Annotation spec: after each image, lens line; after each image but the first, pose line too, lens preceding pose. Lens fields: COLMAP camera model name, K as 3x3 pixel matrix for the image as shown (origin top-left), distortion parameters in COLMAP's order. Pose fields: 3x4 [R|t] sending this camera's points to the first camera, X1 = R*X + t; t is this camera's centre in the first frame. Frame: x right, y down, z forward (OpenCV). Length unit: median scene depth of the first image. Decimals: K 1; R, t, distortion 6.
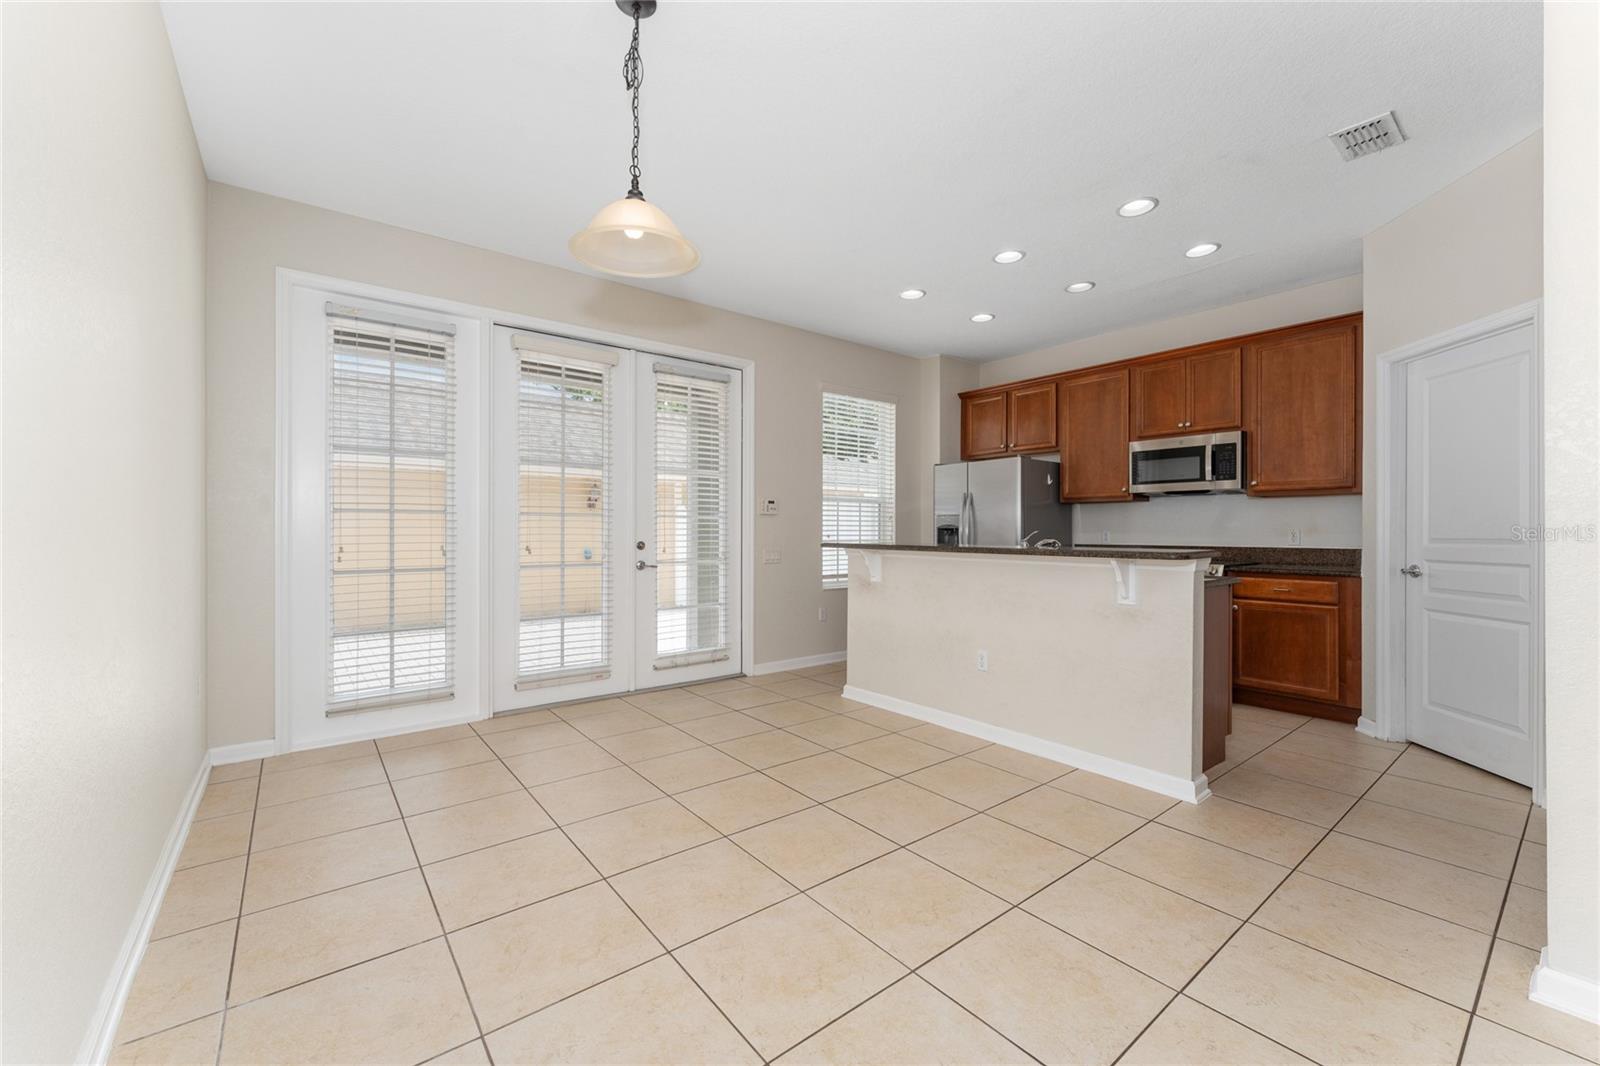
lens RADIAL K [[634.4, 0, 800.0], [0, 634.4, 533.0], [0, 0, 1]] dist [-0.000433, -0.000086]
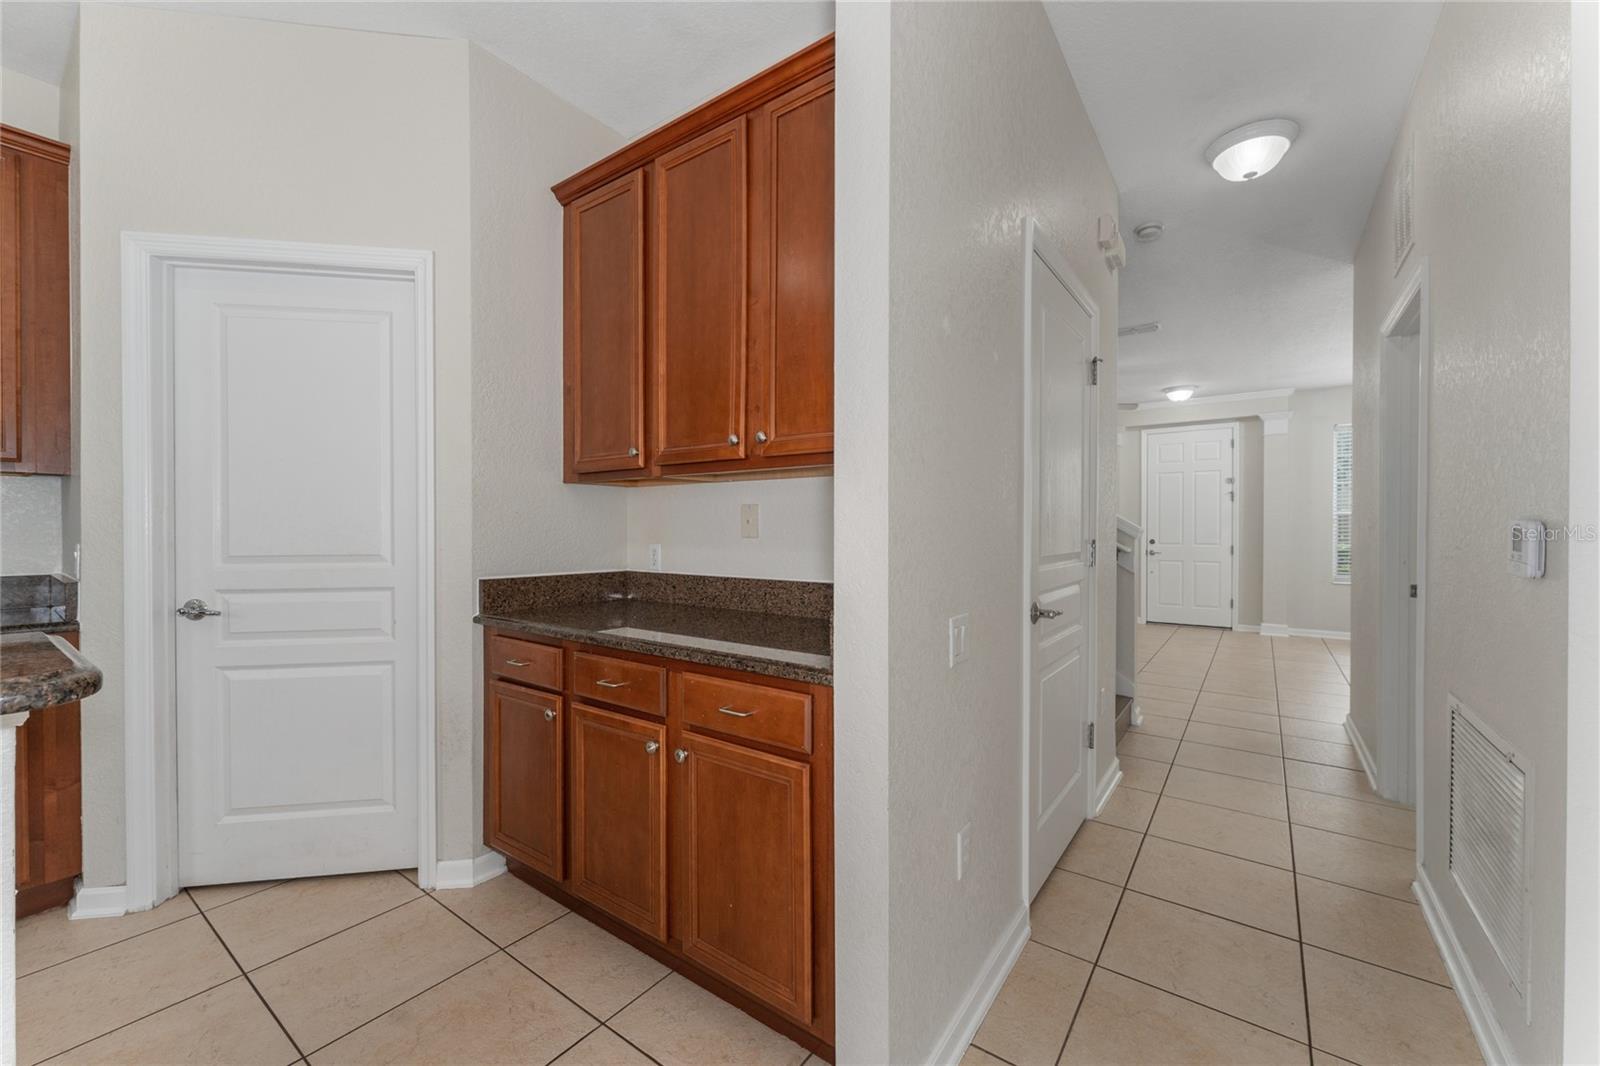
lens RADIAL K [[634.4, 0, 800.0], [0, 634.4, 533.0], [0, 0, 1]] dist [-0.000433, -0.000086]
pose [[-0.273341, -0.006324, 0.961896, 0.176115], [0.006499, 0.999943, 0.008420, -0.013106], [-0.961895, 0.008553, -0.273284, 0.493997]]
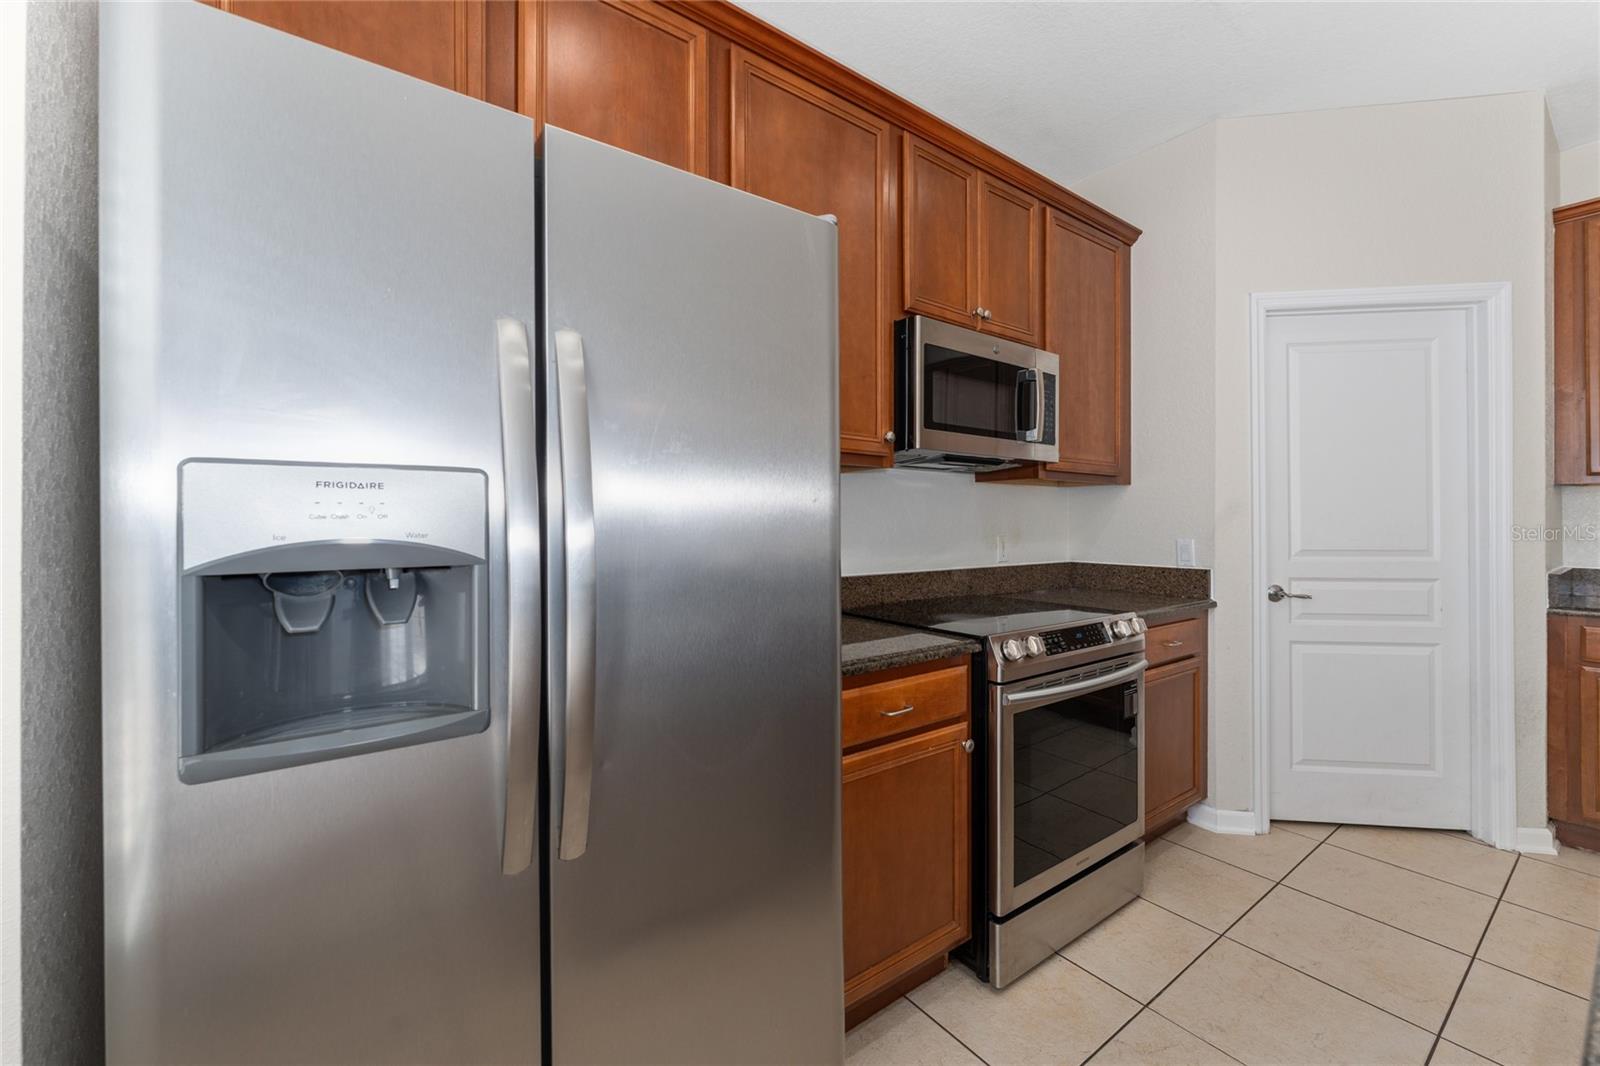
lens RADIAL K [[644.4, 0, 805.9], [0, 644.4, 526.8], [0, 0, 1]] dist [0.001716, 0.000313]
pose [[0.025241, -0.004533, 0.999671, 0.154126], [0.008159, 0.999957, 0.004328, -0.022112], [-0.999648, 0.008047, 0.025277, 1.265398]]
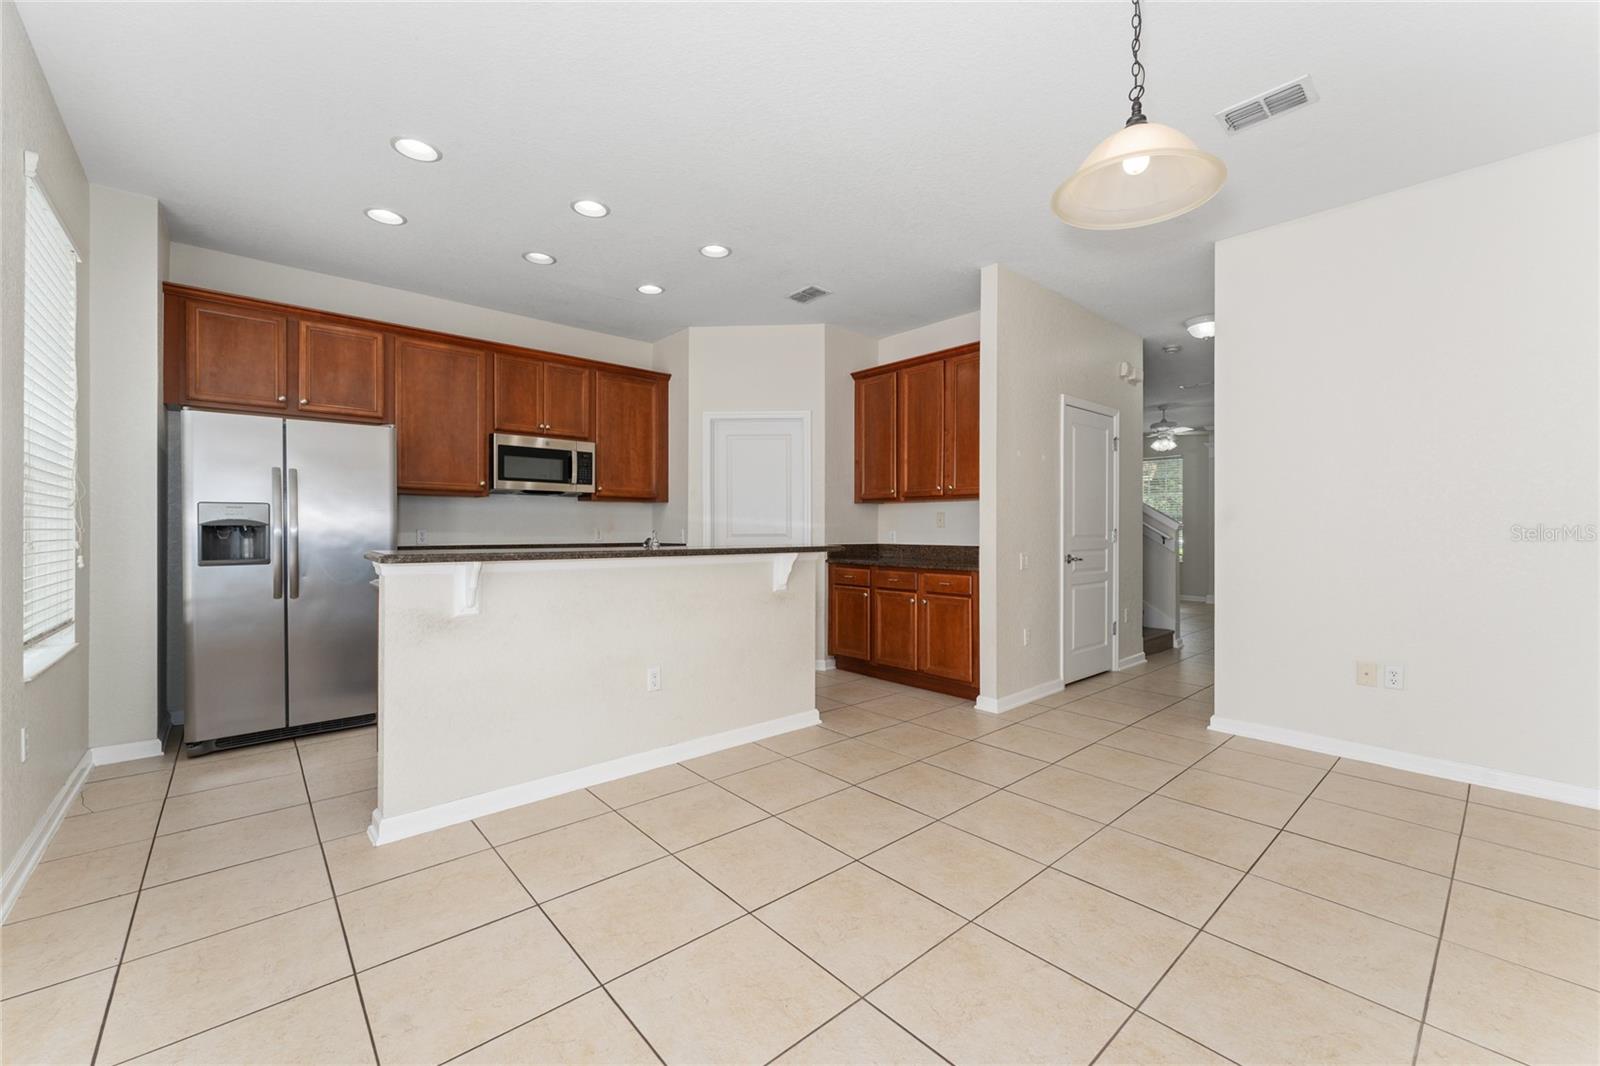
lens RADIAL K [[644.4, 0, 805.9], [0, 644.4, 526.8], [0, 0, 1]] dist [0.001716, 0.000313]
pose [[-0.069439, 0.003208, 0.997581, -0.527456], [0.005386, 0.999981, -0.002840, -0.003503], [-0.997572, 0.005175, -0.069455, 0.737947]]
